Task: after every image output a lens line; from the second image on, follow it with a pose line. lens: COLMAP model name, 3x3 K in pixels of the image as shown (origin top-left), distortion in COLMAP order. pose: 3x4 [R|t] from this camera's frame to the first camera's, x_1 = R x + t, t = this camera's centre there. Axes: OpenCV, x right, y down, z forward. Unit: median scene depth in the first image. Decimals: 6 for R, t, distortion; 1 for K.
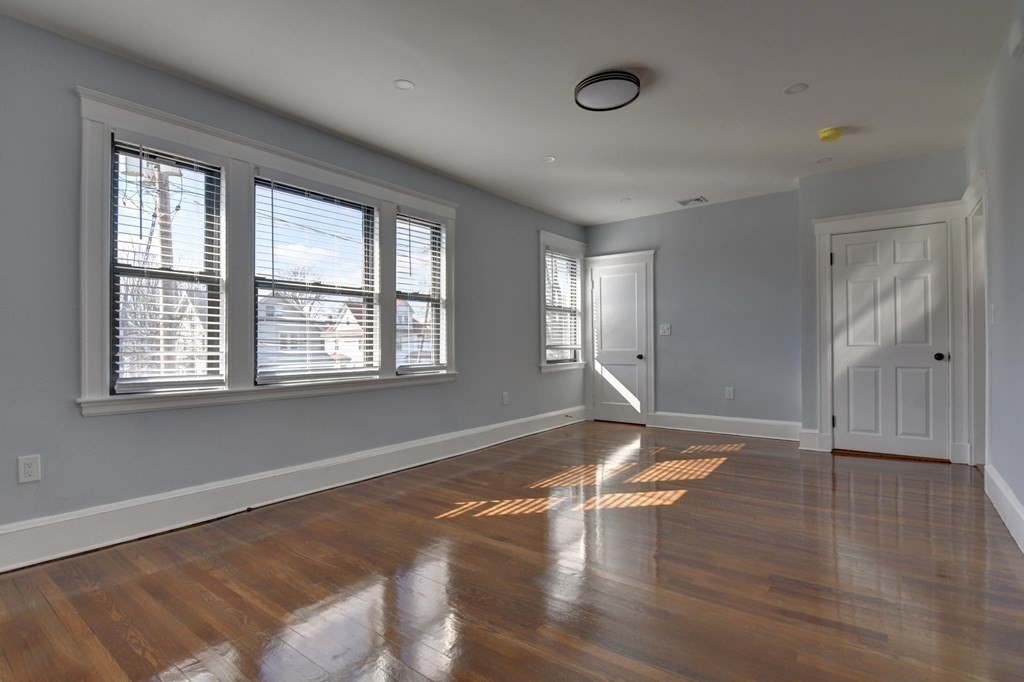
lens RADIAL K [[497.3, 0, 504.9], [0, 497.3, 340.4], [0, 0, 1]] dist [0.000724, -0.016339]
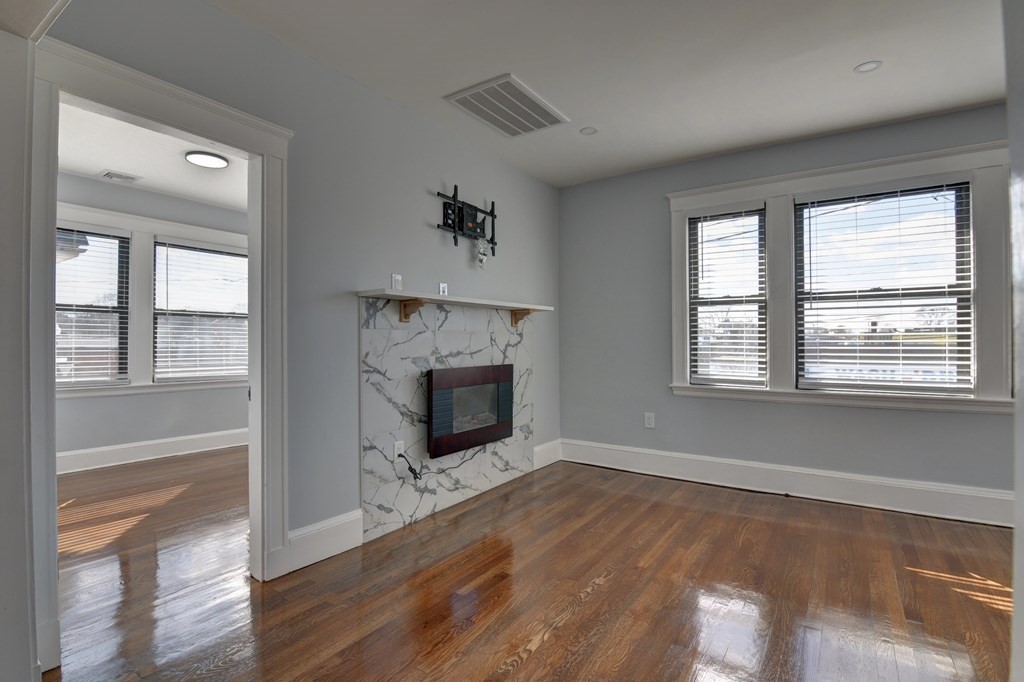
lens RADIAL K [[497.3, 0, 504.9], [0, 497.3, 340.4], [0, 0, 1]] dist [0.000724, -0.016339]
pose [[0.069276, -0.002247, -0.997595, 0.486089], [0.005011, 0.999986, -0.001904, -0.018071], [0.997585, -0.004867, 0.069287, 0.216487]]
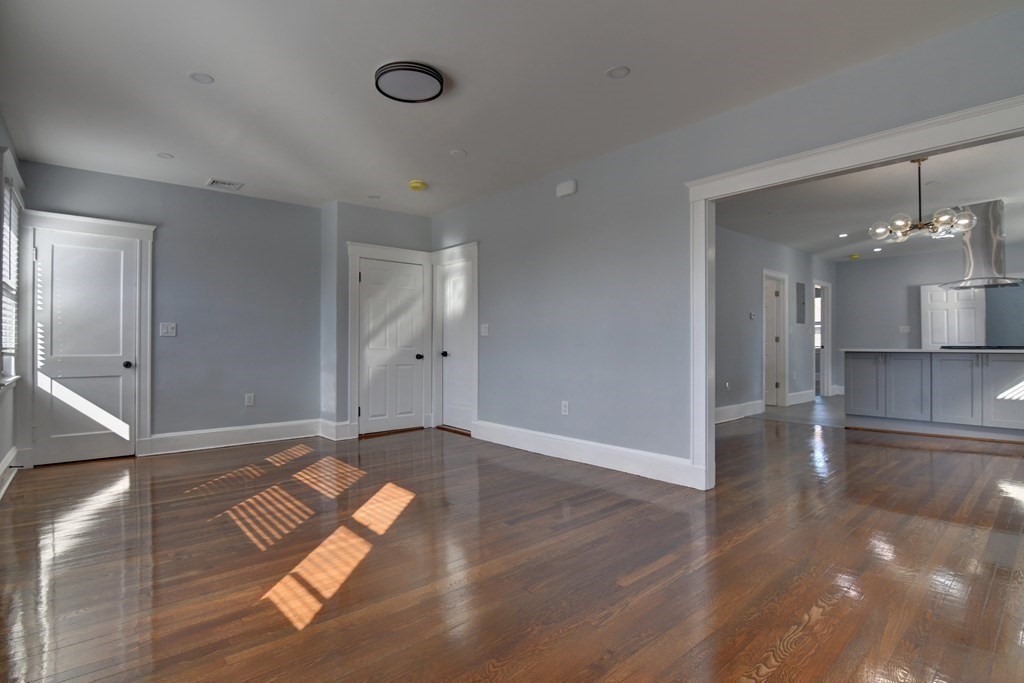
lens RADIAL K [[497.3, 0, 504.9], [0, 497.3, 340.9], [0, 0, 1]] dist [0.000724, -0.016339]
pose [[0.197996, 0.018771, 0.980023, -0.537430], [-0.006798, 0.999819, -0.017777, 0.011471], [-0.980179, -0.003143, 0.198088, 0.484139]]
